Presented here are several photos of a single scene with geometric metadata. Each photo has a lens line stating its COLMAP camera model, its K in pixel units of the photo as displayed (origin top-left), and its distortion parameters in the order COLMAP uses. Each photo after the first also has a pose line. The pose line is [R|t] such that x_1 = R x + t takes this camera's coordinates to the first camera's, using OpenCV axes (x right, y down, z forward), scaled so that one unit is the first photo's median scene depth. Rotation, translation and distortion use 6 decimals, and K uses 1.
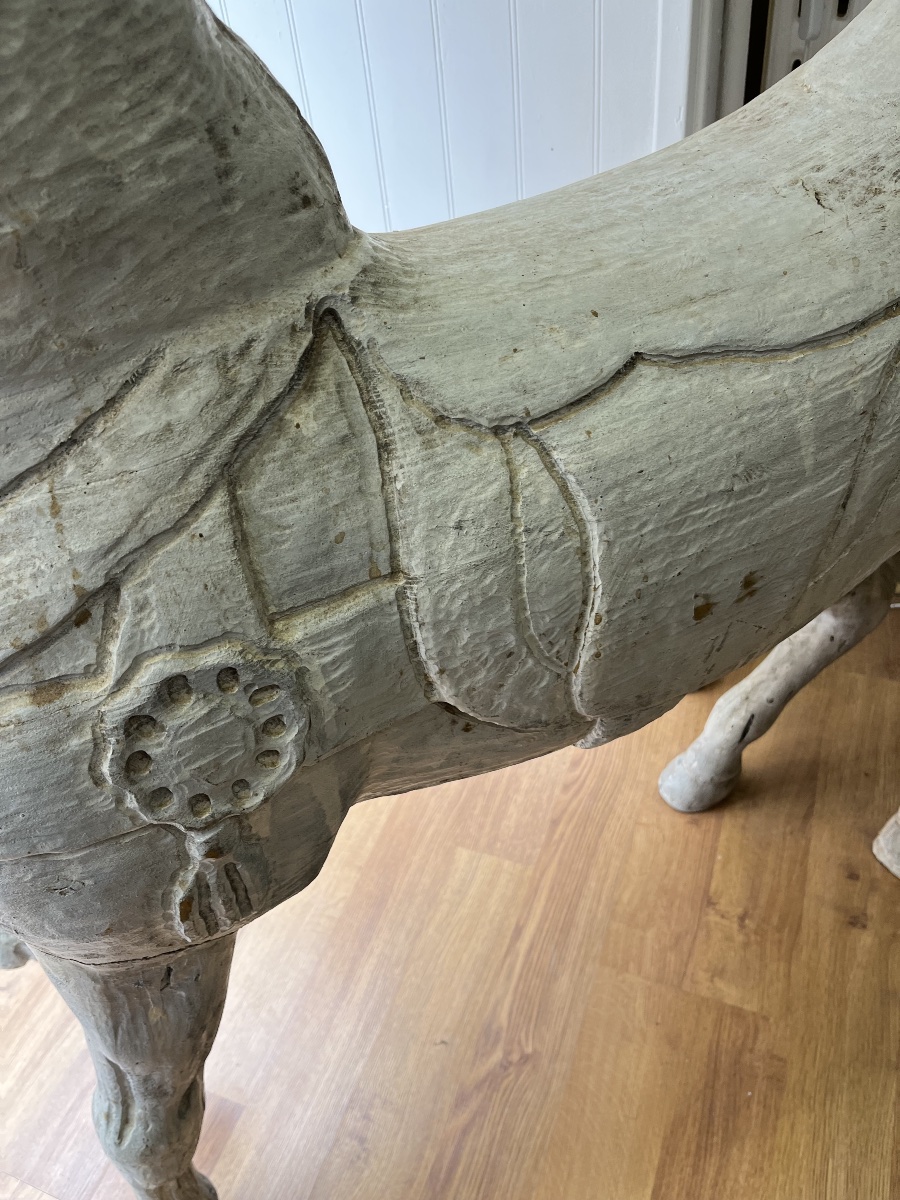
lens RADIAL K [[922.7, 0, 437.0], [0, 922.7, 610.6], [0, 0, 1]] dist [0.067054, -0.119694]
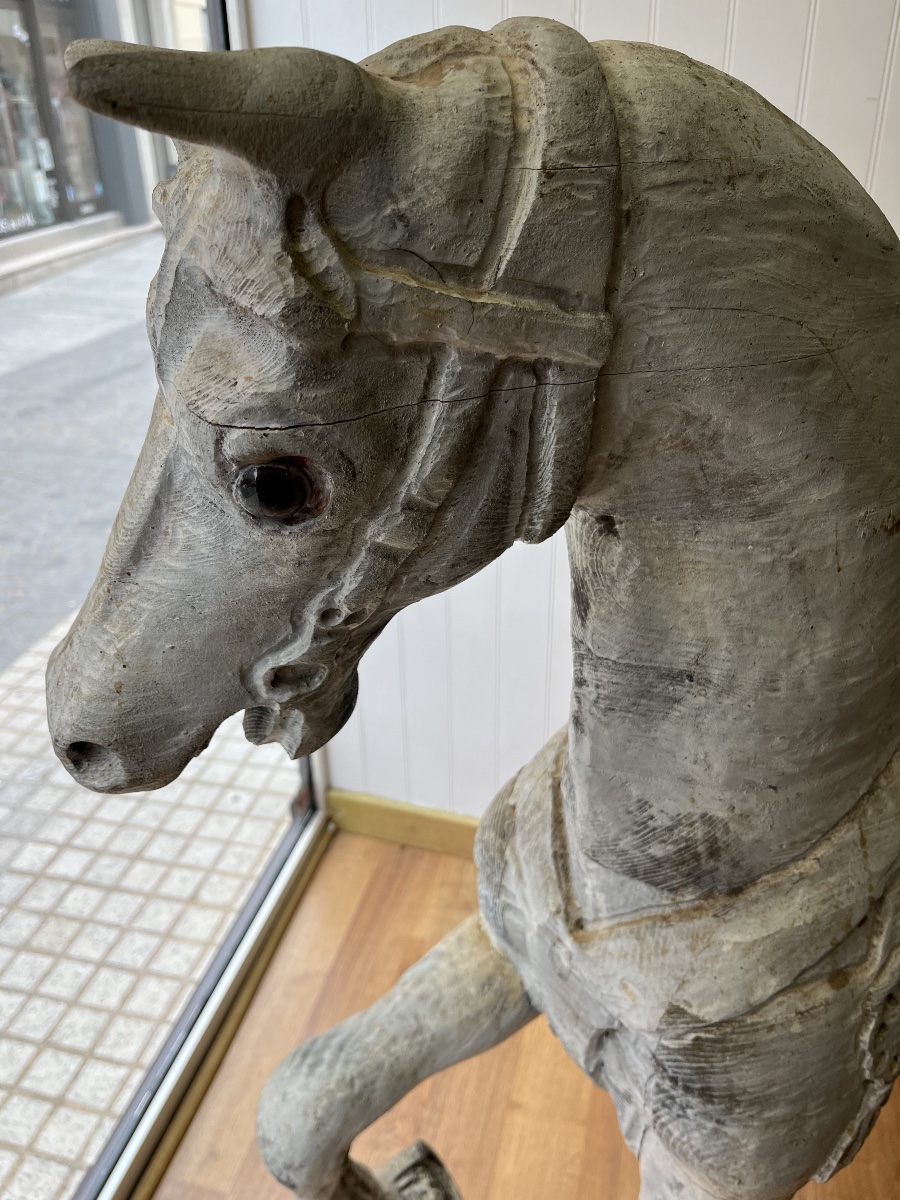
lens RADIAL K [[922.7, 0, 437.0], [0, 922.7, 610.6], [0, 0, 1]] dist [0.067054, -0.119694]
pose [[0.990300, 0.016798, 0.137926, -1.093536], [0.015253, 0.973523, -0.228082, -0.120563], [-0.138105, 0.227973, 0.963823, -0.303153]]
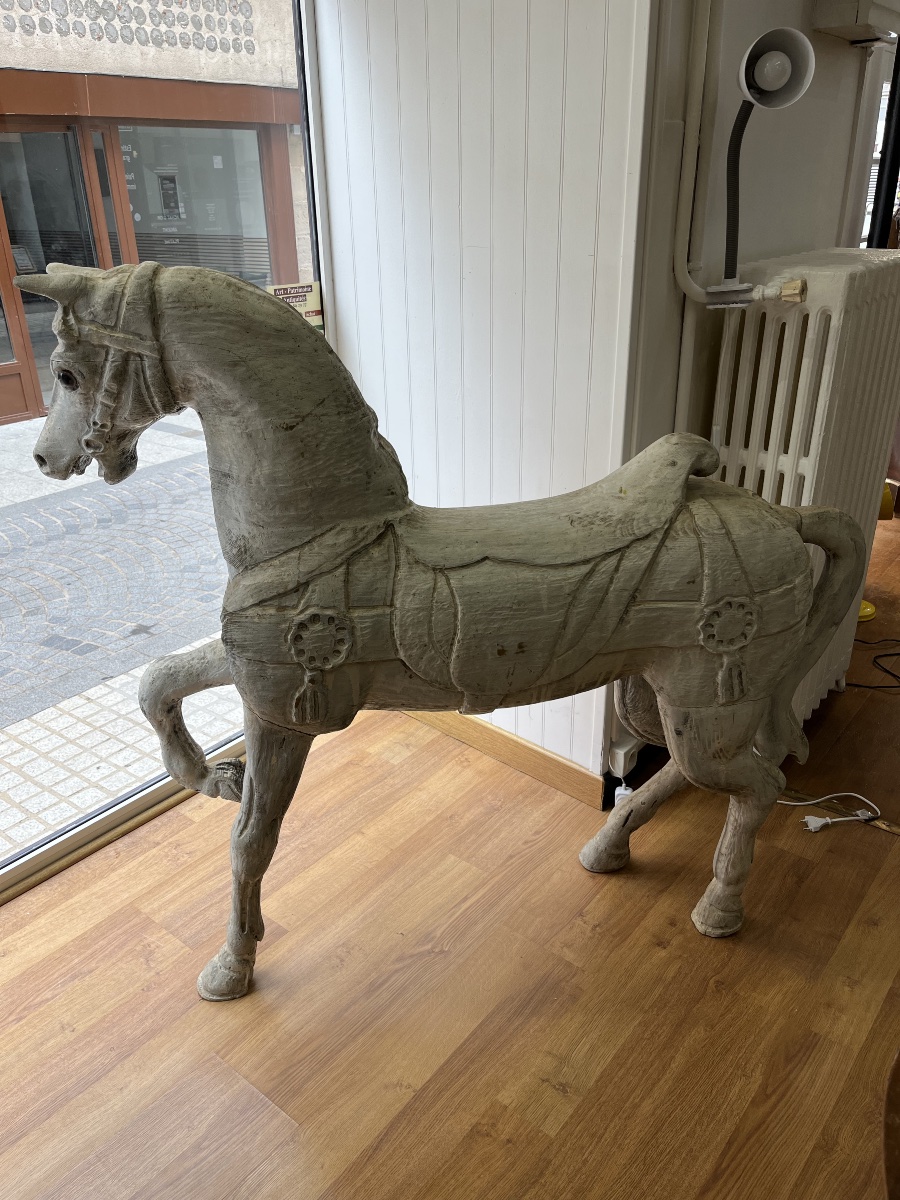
lens RADIAL K [[922.7, 0, 437.0], [0, 922.7, 610.6], [0, 0, 1]] dist [0.067054, -0.119694]
pose [[0.947546, 0.204409, -0.245712, 0.890473], [-0.263629, 0.934486, -0.239238, 0.697291], [0.180712, 0.291466, 0.939356, -1.935275]]
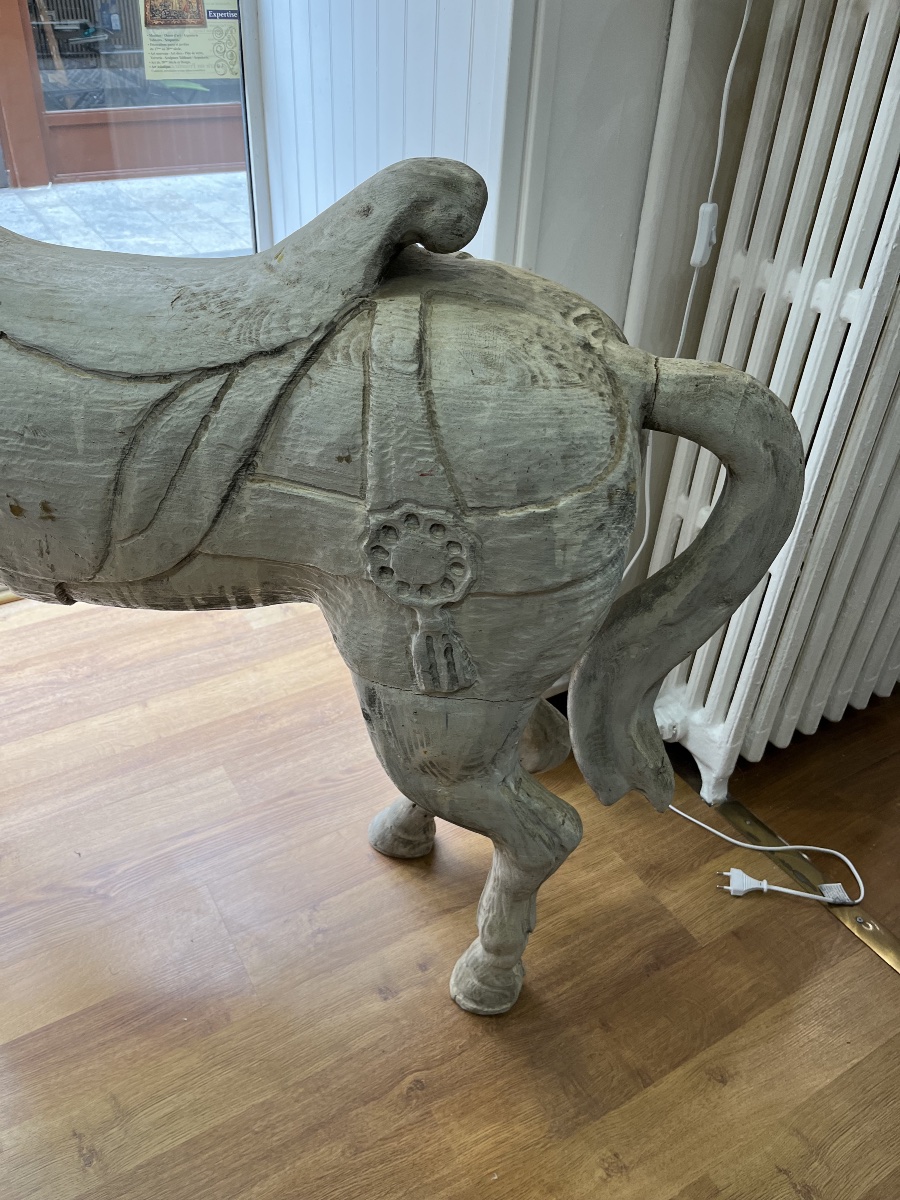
lens RADIAL K [[922.7, 0, 437.0], [0, 922.7, 610.6], [0, 0, 1]] dist [0.067054, -0.119694]
pose [[0.775658, 0.468768, -0.422624, 1.868034], [-0.502465, 0.863849, 0.035974, -0.314332], [0.381947, 0.184450, 0.905591, -0.138469]]
